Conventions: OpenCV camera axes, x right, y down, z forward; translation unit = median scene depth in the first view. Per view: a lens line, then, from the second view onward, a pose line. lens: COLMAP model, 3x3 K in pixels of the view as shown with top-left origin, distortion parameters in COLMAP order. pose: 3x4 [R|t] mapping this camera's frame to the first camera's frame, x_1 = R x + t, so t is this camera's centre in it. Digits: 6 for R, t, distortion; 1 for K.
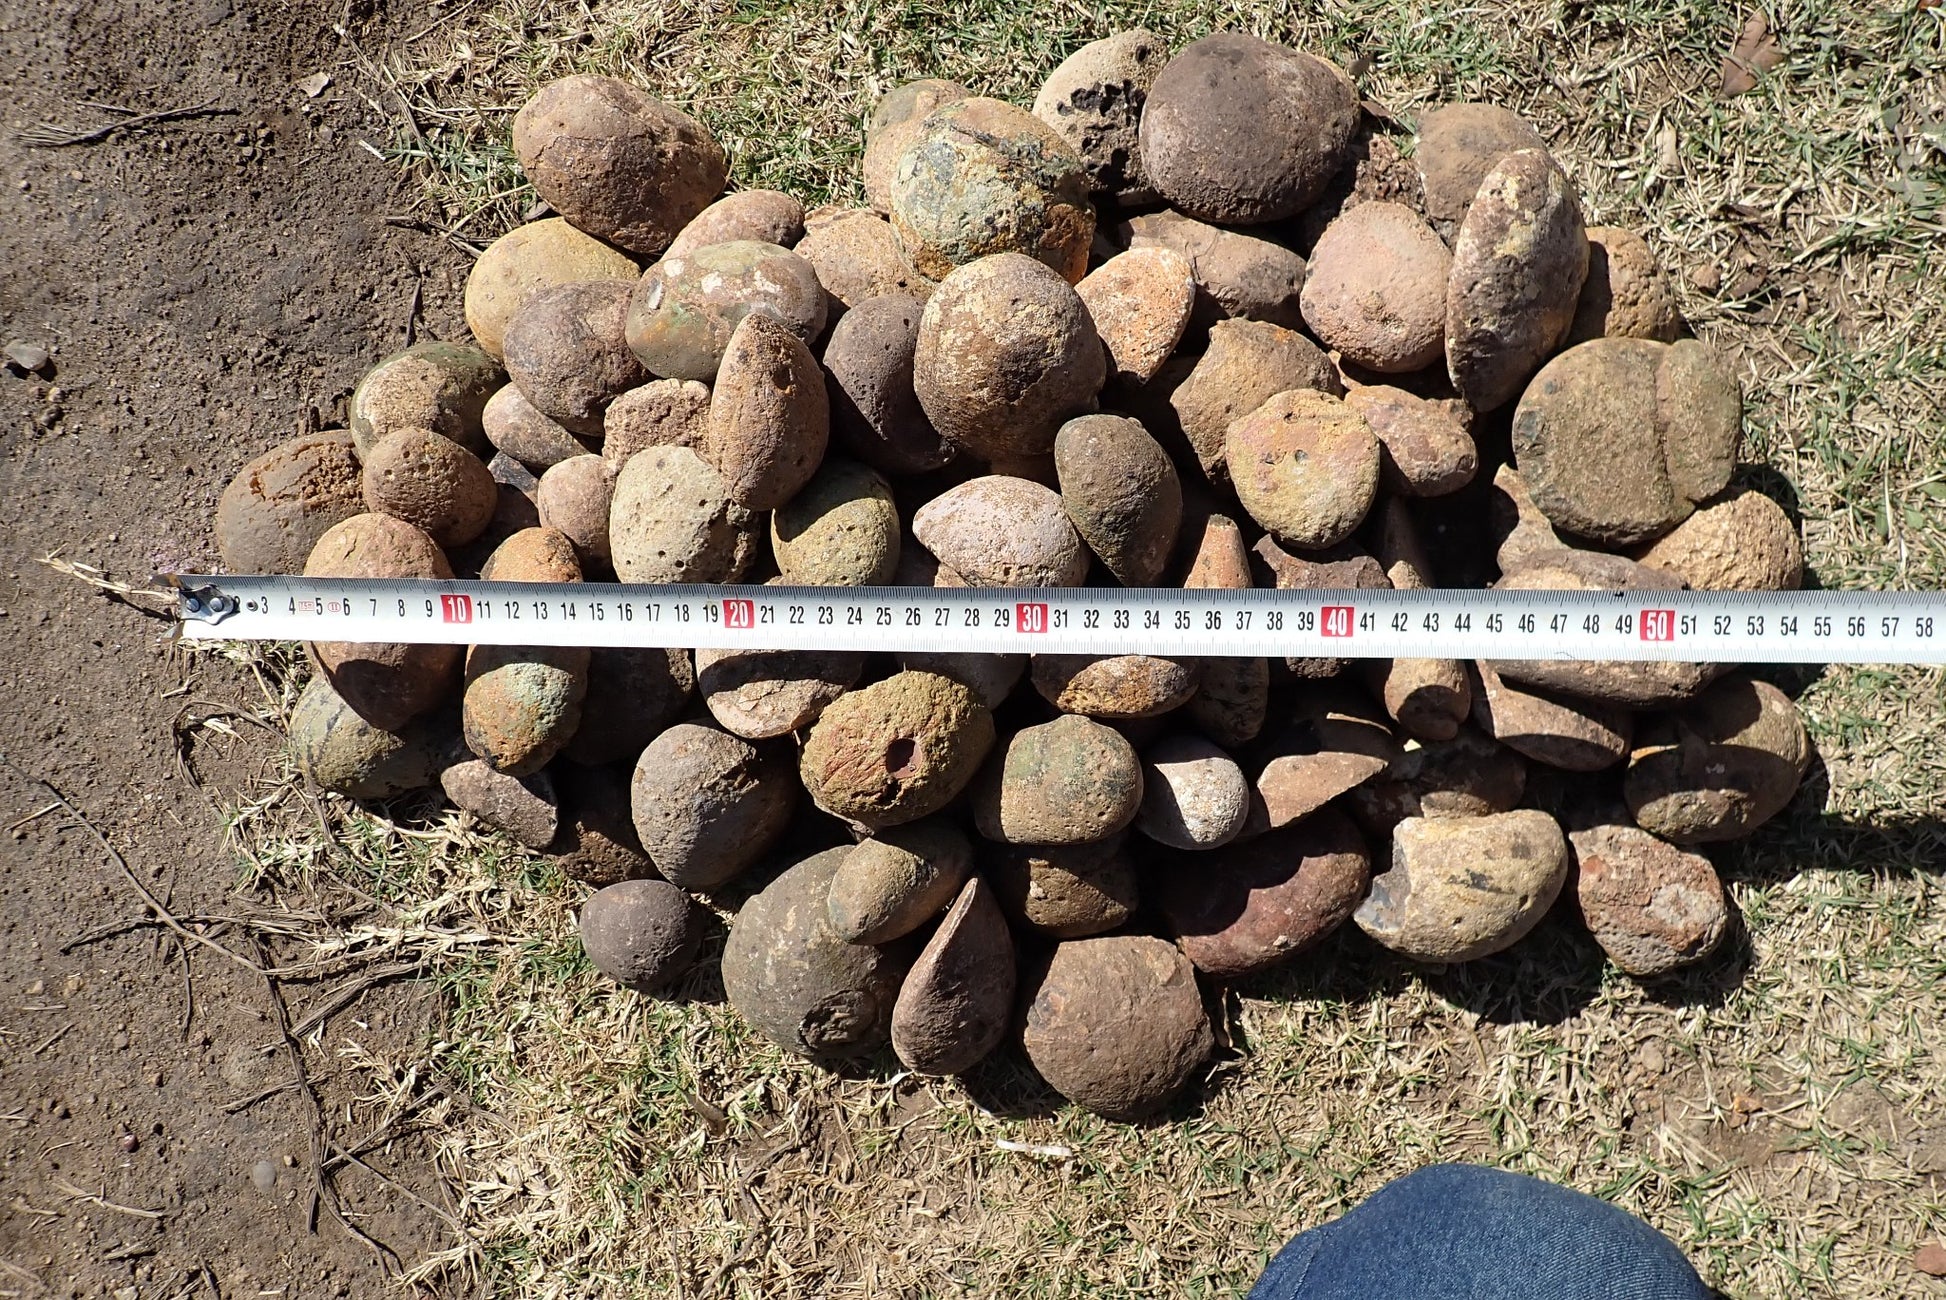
lens RADIAL K [[1456.6, 0, 960.9], [0, 1456.6, 634.8], [0, 0, 1]] dist [-0.000501, -0.002078]
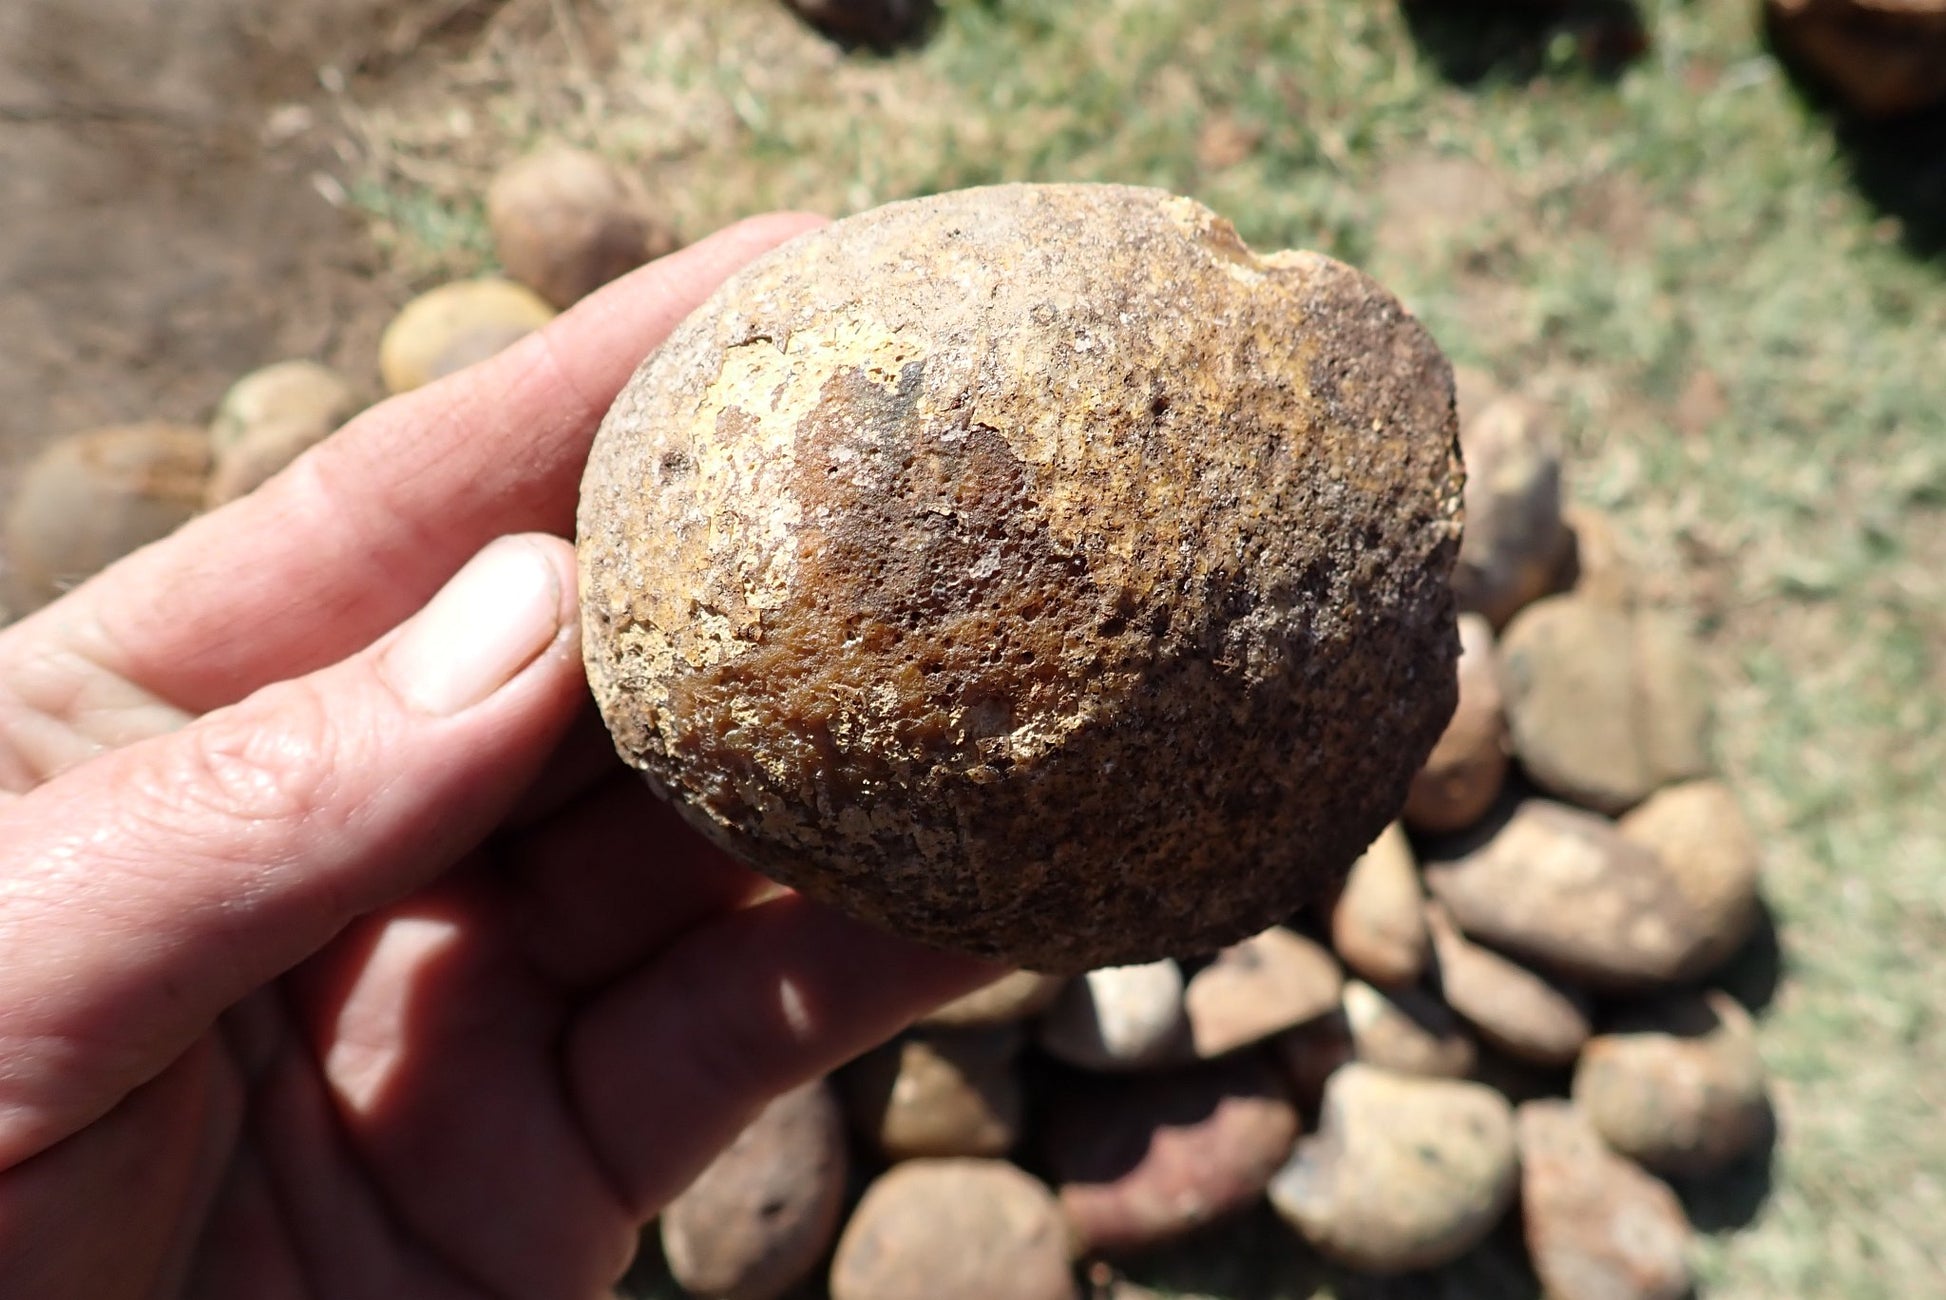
lens RADIAL K [[1456.6, 0, 960.9], [0, 1456.6, 634.8], [0, 0, 1]] dist [-0.000501, -0.002078]
pose [[0.971804, 0.209559, 0.108083, -0.057091], [-0.168396, 0.937684, -0.303960, 0.168238], [-0.165046, 0.277189, 0.946534, 0.142231]]
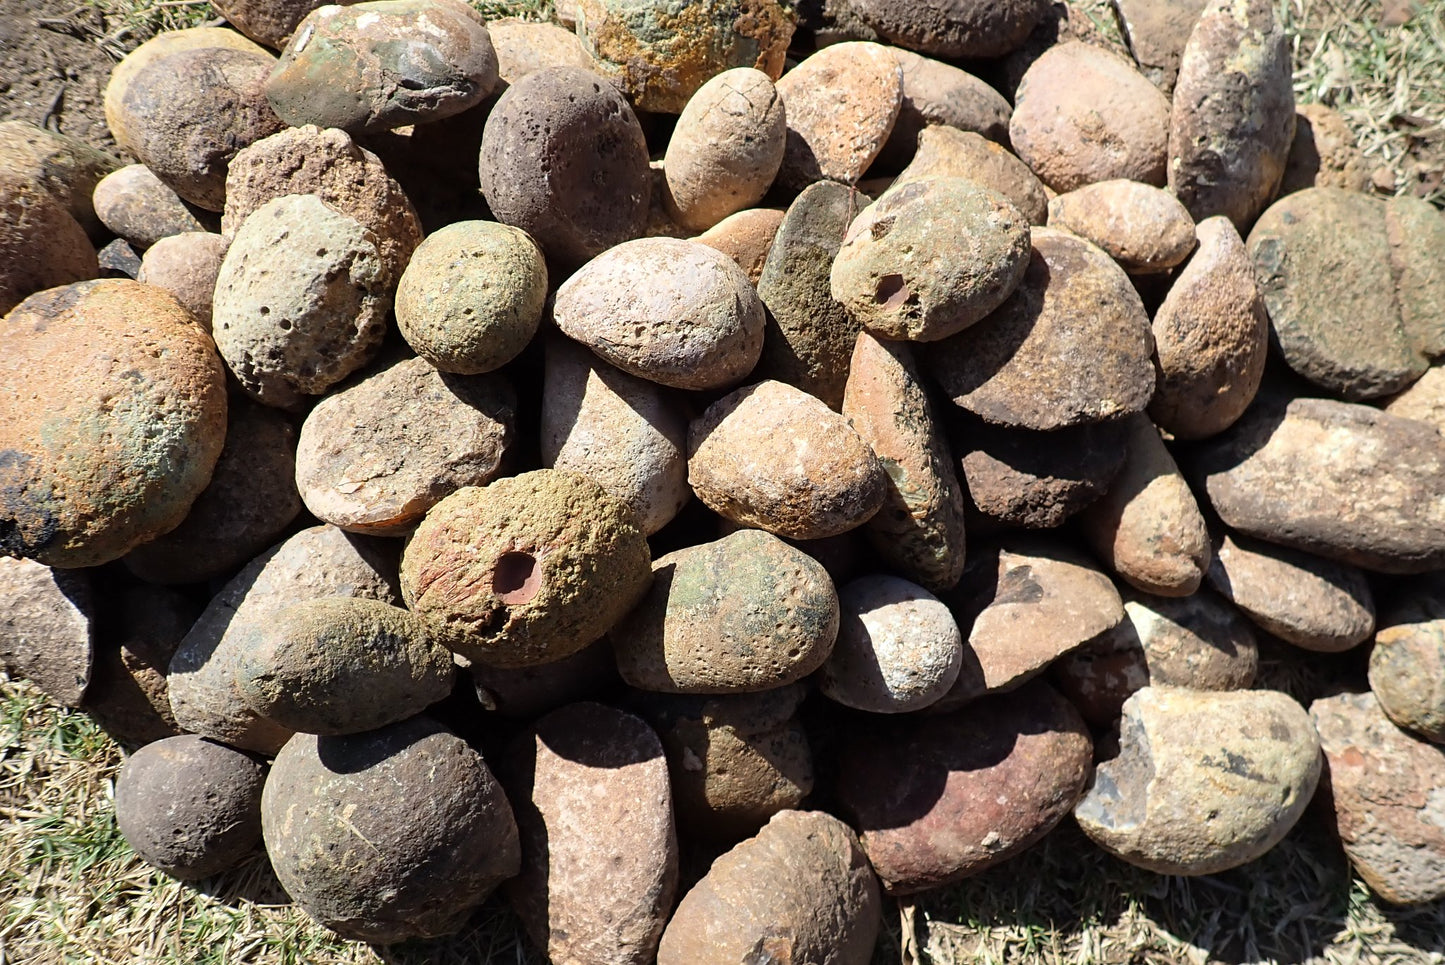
lens RADIAL K [[1081.6, 0, 713.5], [0, 1081.6, 471.2], [0, 0, 1]] dist [-0.000501, -0.002078]
pose [[0.992841, 0.074217, 0.093584, -0.005066], [-0.053481, 0.976819, -0.207278, 0.133310], [-0.106798, 0.200789, 0.973796, 0.362195]]
